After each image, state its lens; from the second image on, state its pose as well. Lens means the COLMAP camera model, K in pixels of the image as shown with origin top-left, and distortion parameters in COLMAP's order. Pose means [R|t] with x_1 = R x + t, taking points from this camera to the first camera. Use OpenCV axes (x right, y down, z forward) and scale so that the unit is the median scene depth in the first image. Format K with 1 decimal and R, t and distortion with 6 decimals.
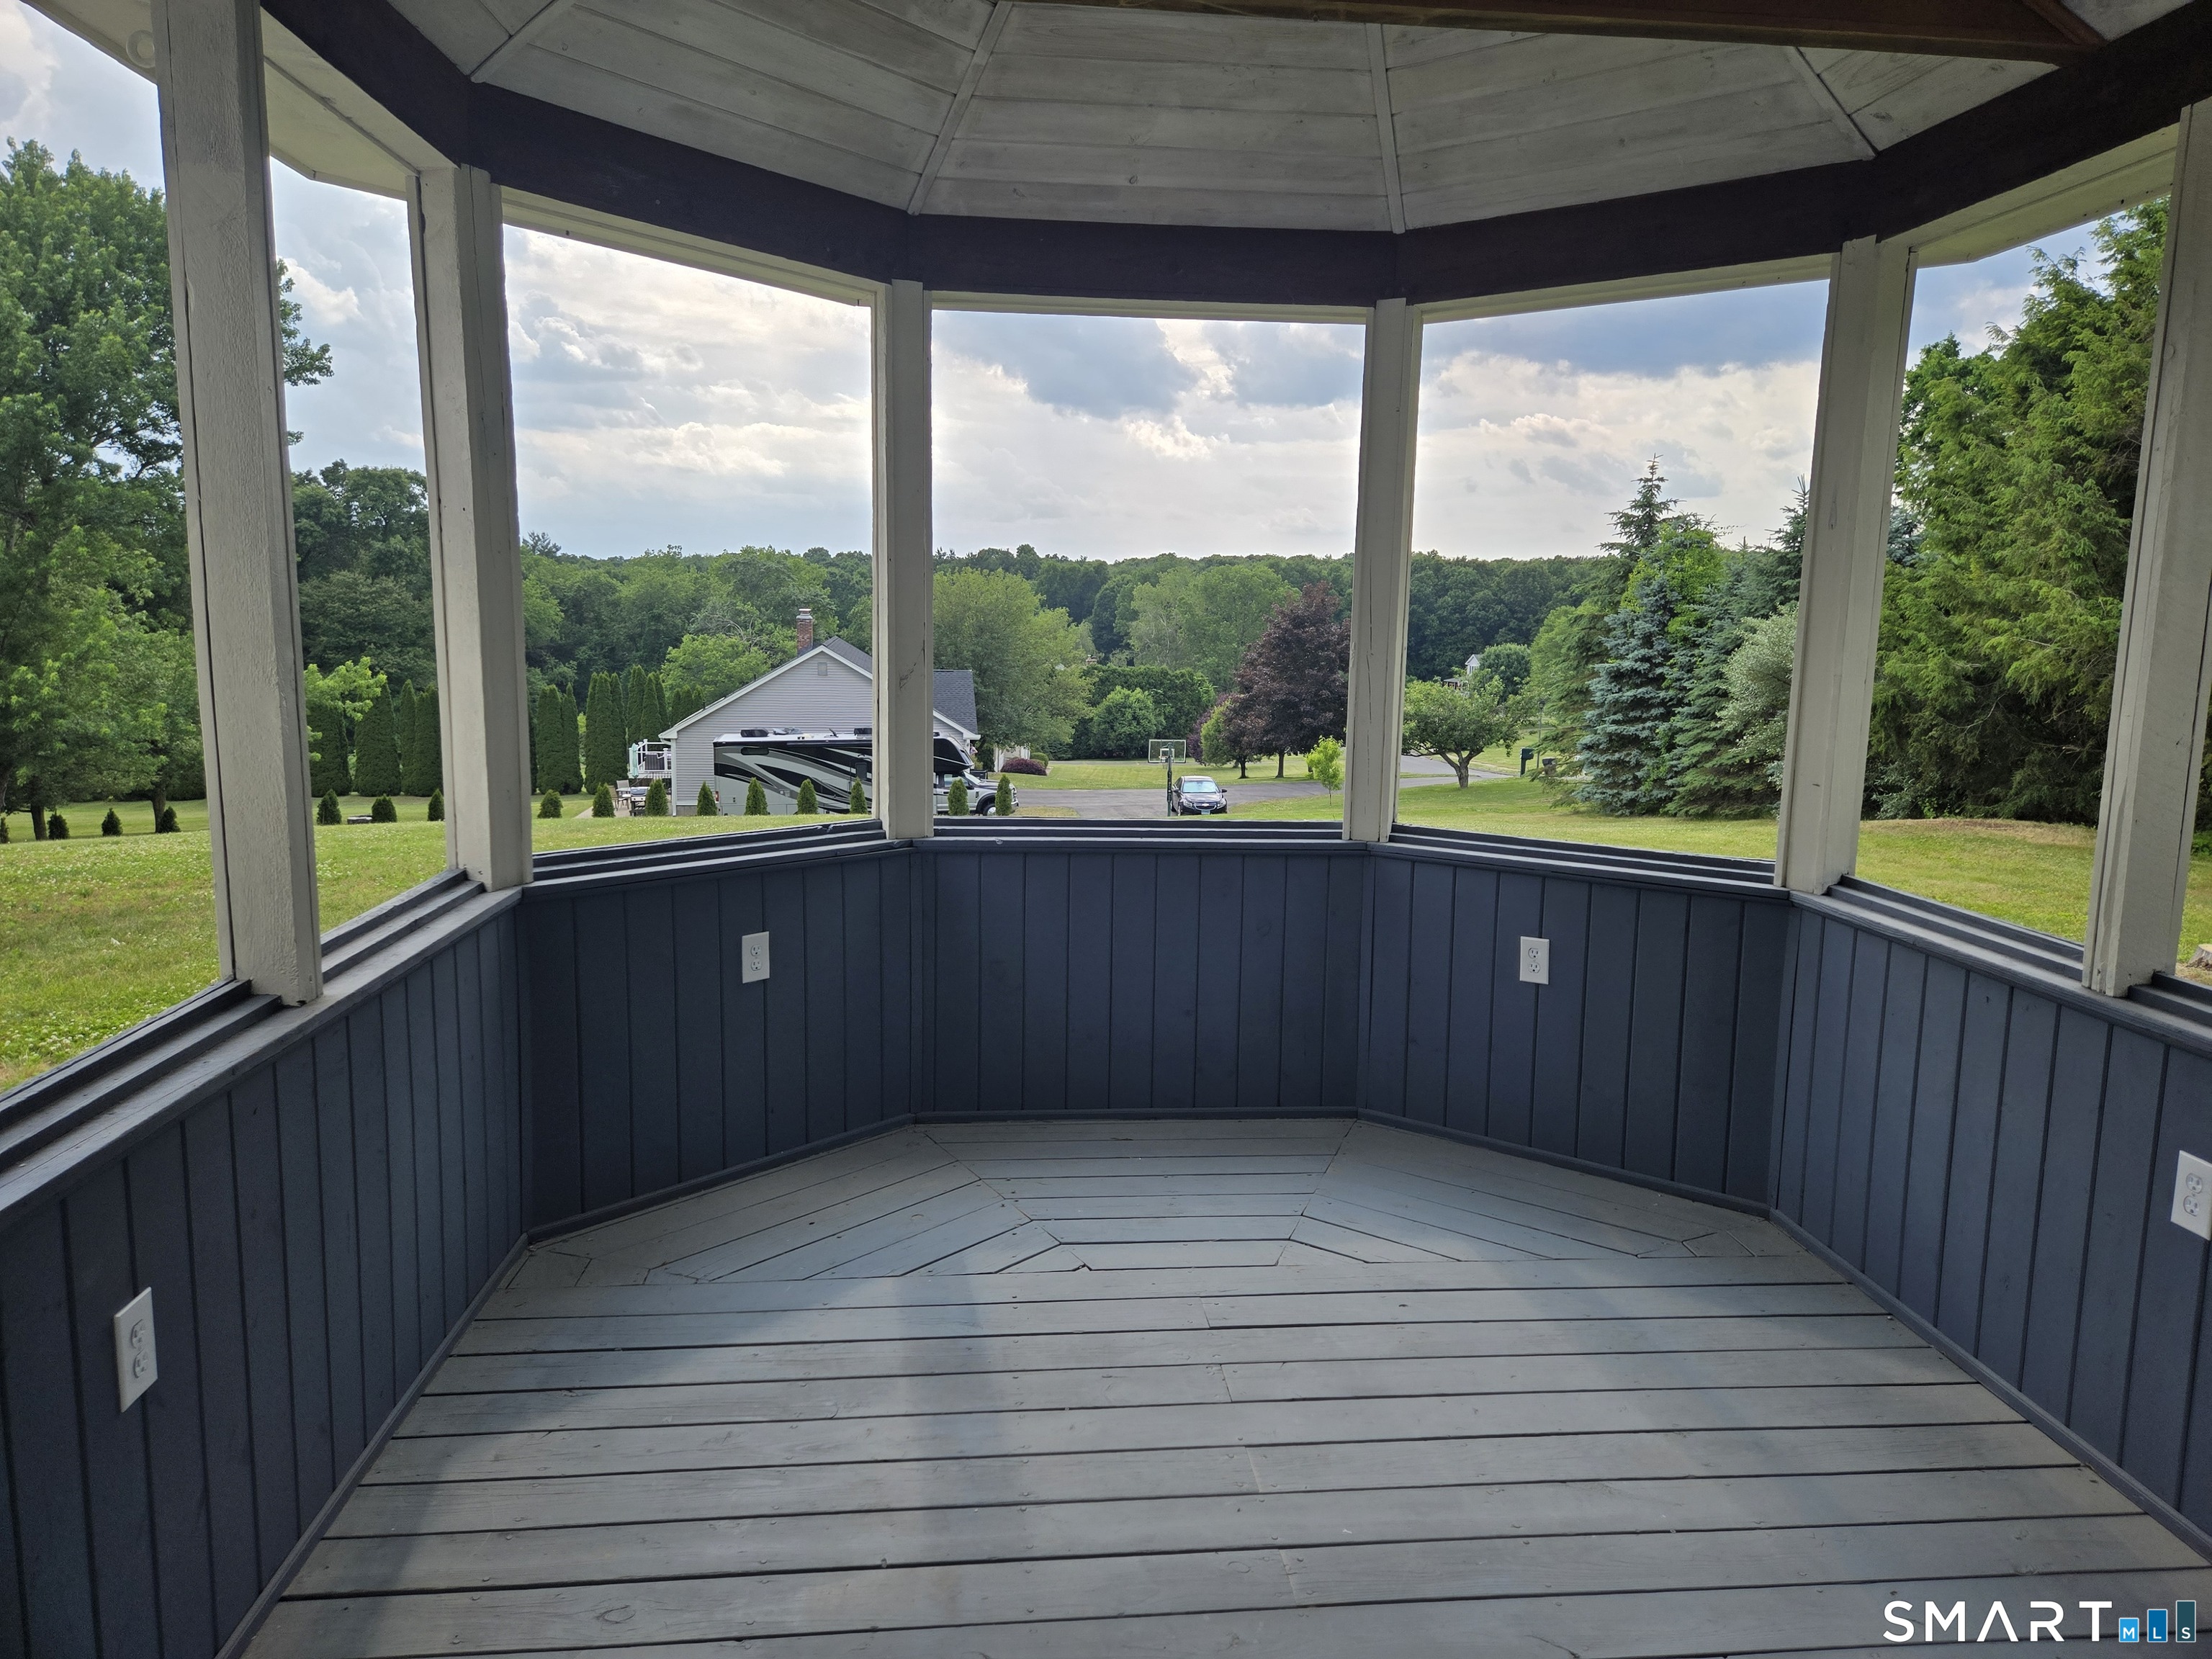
lens RADIAL K [[1480.1, 0, 1104.6], [0, 1480.1, 835.2], [0, 0, 1]] dist [0.085229, -0.072728]
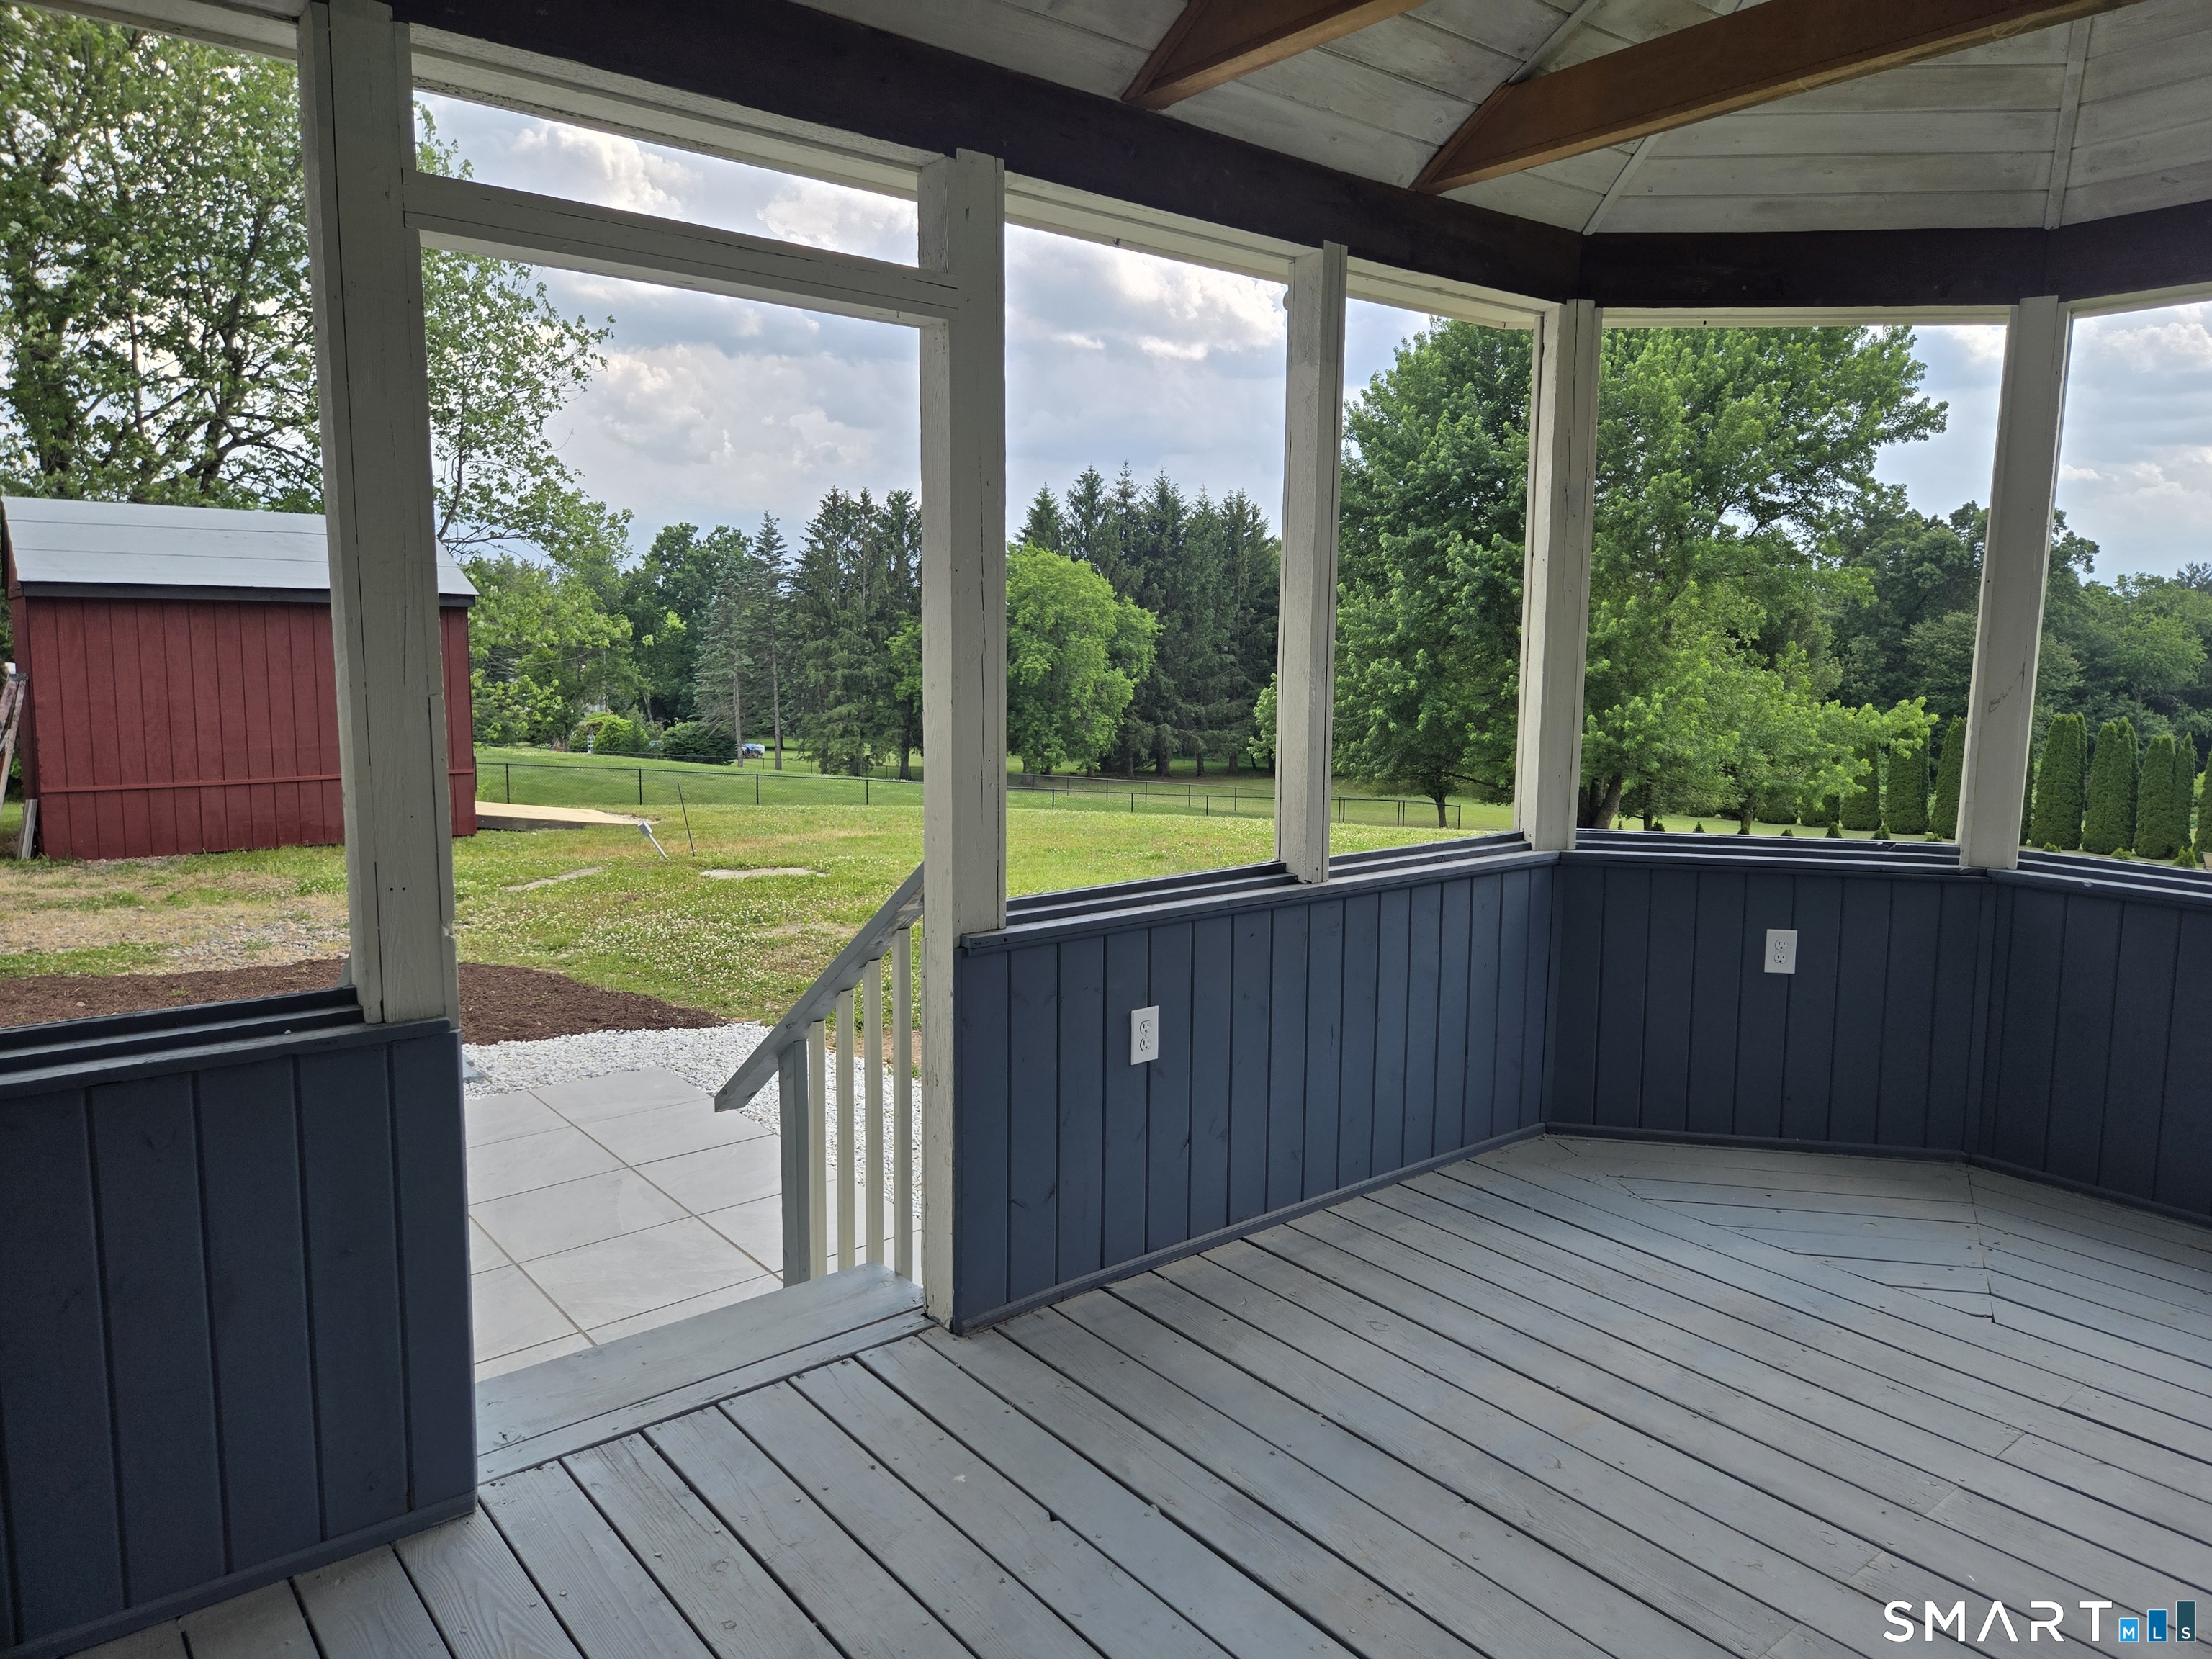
lens RADIAL K [[1447.8, 0, 1109.2], [0, 1447.8, 847.7], [0, 0, 1]] dist [0.048865, -0.004027]
pose [[0.552885, 0.117928, -0.824870, 0.343034], [-0.131057, 0.989920, 0.053680, 0.012596], [0.822886, 0.078426, 0.562768, -0.015536]]
